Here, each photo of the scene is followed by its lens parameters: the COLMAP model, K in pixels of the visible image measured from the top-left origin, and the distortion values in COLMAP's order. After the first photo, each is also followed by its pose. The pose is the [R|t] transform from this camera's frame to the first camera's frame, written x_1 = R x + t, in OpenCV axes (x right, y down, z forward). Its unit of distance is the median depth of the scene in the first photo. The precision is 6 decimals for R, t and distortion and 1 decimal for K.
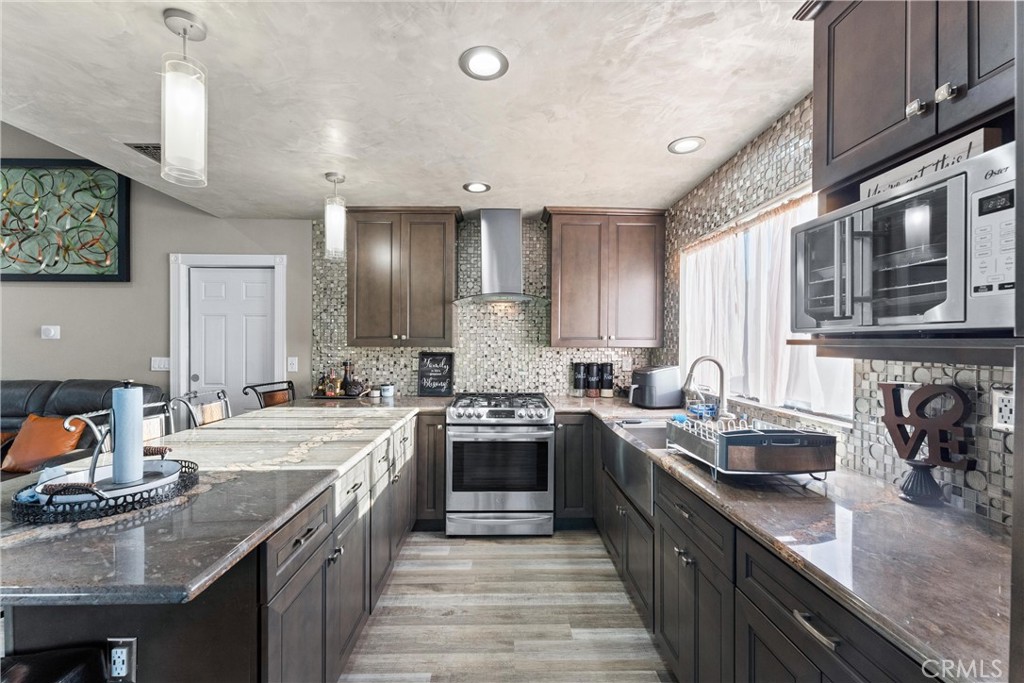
lens RADIAL K [[413.5, 0, 512.3], [0, 413.5, 344.3], [0, 0, 1]] dist [0.001019, -0.000077]
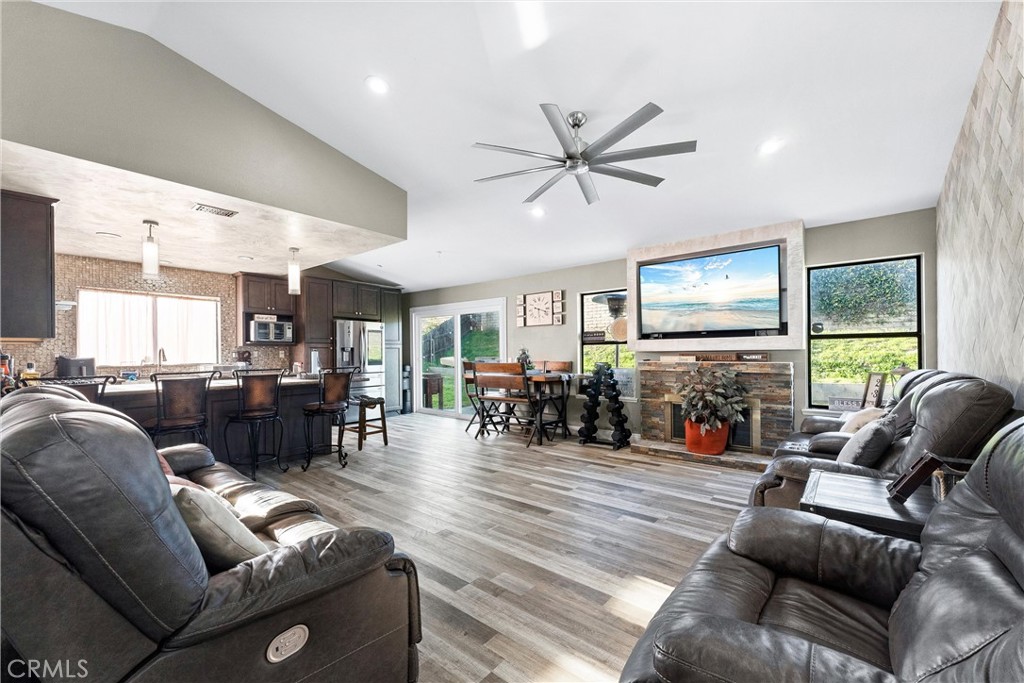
lens RADIAL K [[410.3, 0, 514.9], [0, 410.3, 355.4], [0, 0, 1]] dist [-0.001882, -0.000410]
pose [[-0.760305, -0.002741, 0.649561, -2.131812], [0.006476, 0.999909, 0.011800, 0.048108], [-0.649534, 0.013179, -0.760218, 1.155645]]
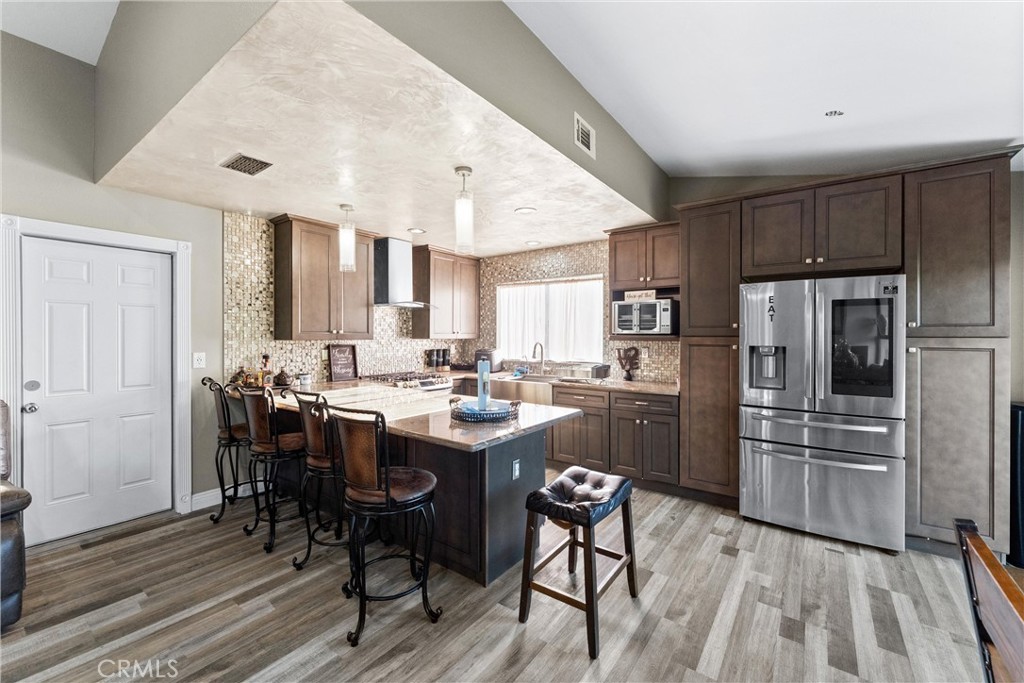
lens RADIAL K [[416.2, 0, 510.4], [0, 416.2, 336.8], [0, 0, 1]] dist [0.001386, 0.000187]
pose [[0.612296, -0.005901, 0.790606, -1.033680], [0.004152, 0.999982, 0.004248, -0.006909], [-0.790617, 0.000682, 0.612310, -0.166877]]
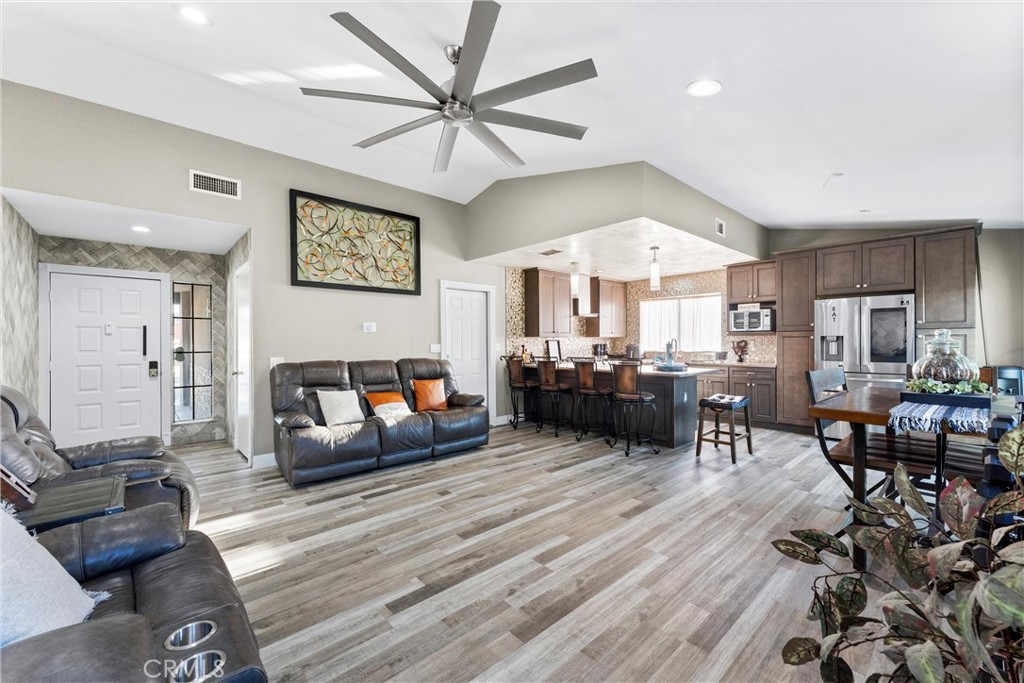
lens RADIAL K [[413.5, 0, 512.3], [0, 413.5, 344.3], [0, 0, 1]] dist [0.001019, -0.000077]
pose [[0.754263, -0.012917, 0.656445, -2.029867], [0.011812, 0.999912, 0.006103, 0.032154], [-0.656466, 0.003151, 0.754349, -0.479059]]
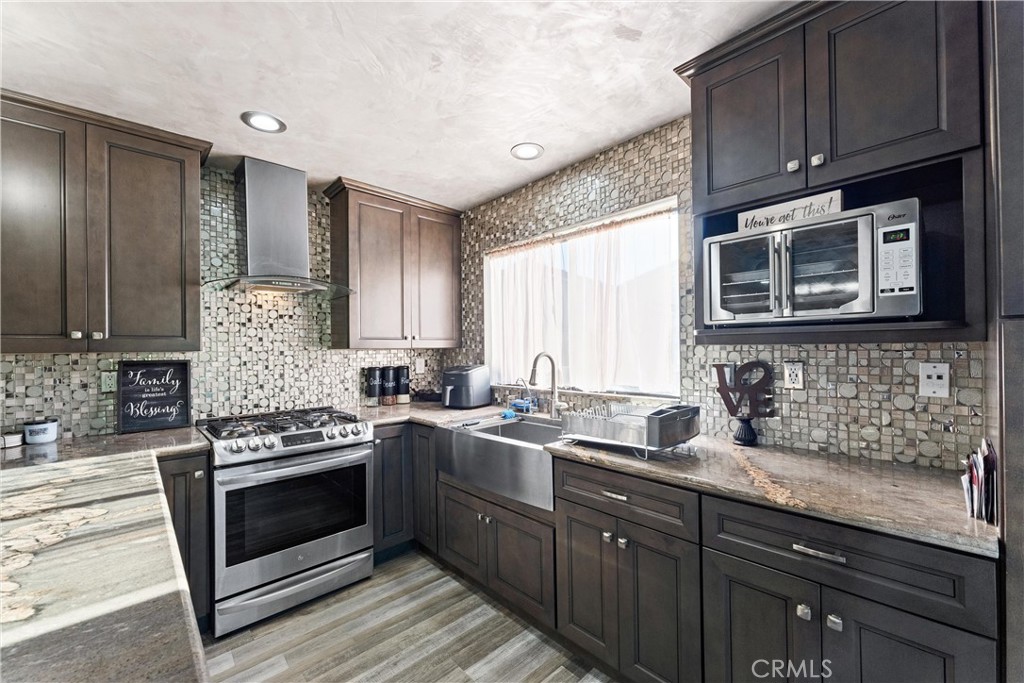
lens RADIAL K [[407.8, 0, 511.6], [0, 407.8, 347.6], [0, 0, 1]] dist [0.001331, -0.000193]
pose [[0.747160, -0.012611, 0.664524, -0.232089], [0.019017, 0.999816, -0.002407, 0.013600], [-0.664372, 0.014436, 0.747263, 0.200117]]
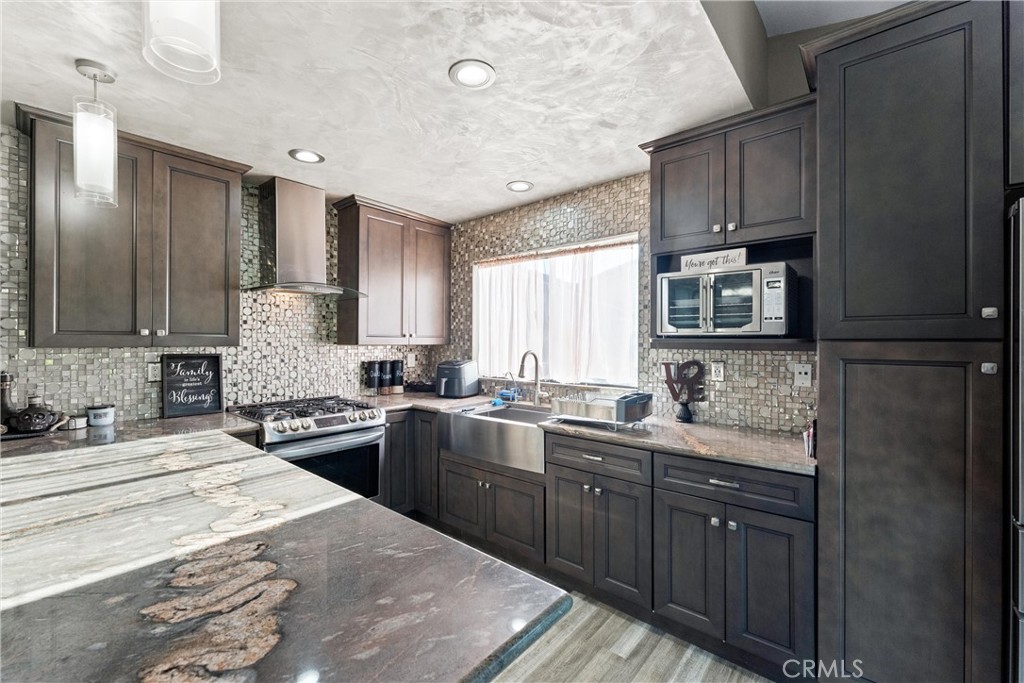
lens RADIAL K [[419.7, 0, 509.0], [0, 419.7, 341.2], [0, 0, 1]] dist [0.000913, -0.000167]
pose [[0.670457, -0.002784, 0.741943, -0.435446], [0.003525, 0.999994, 0.000566, -0.001919], [-0.741940, 0.002236, 0.670462, 0.118994]]
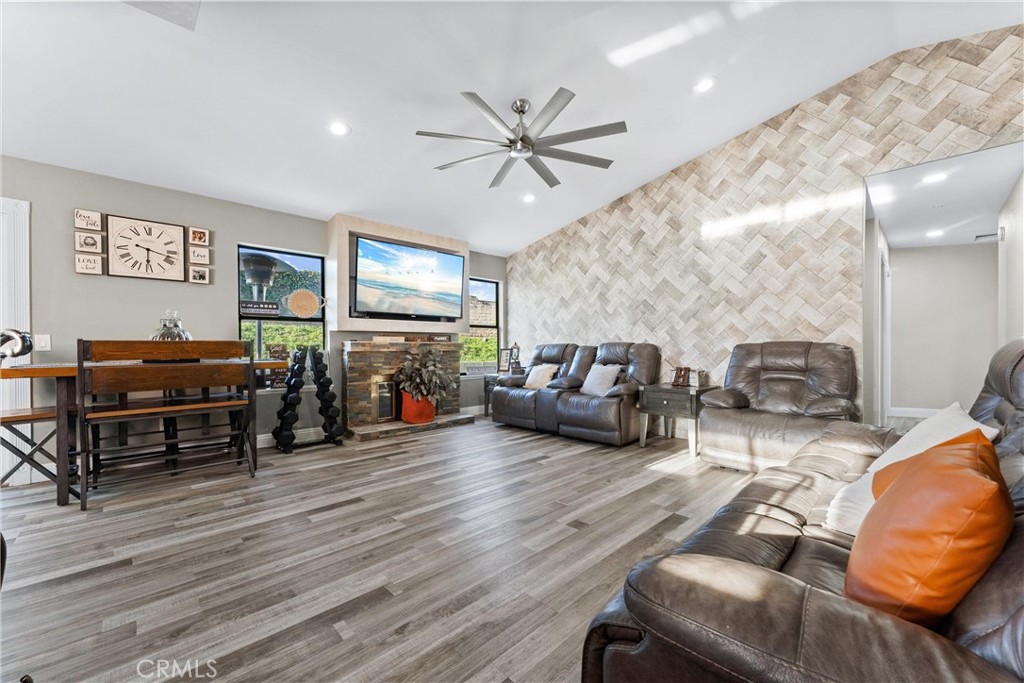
lens RADIAL K [[407.8, 0, 511.6], [0, 407.8, 347.6], [0, 0, 1]] dist [0.001331, -0.000193]
pose [[-0.730385, -0.002911, -0.683030, -0.756589], [-0.004496, 0.999990, 0.000546, 0.118145], [0.683021, 0.003469, -0.730390, 1.046544]]
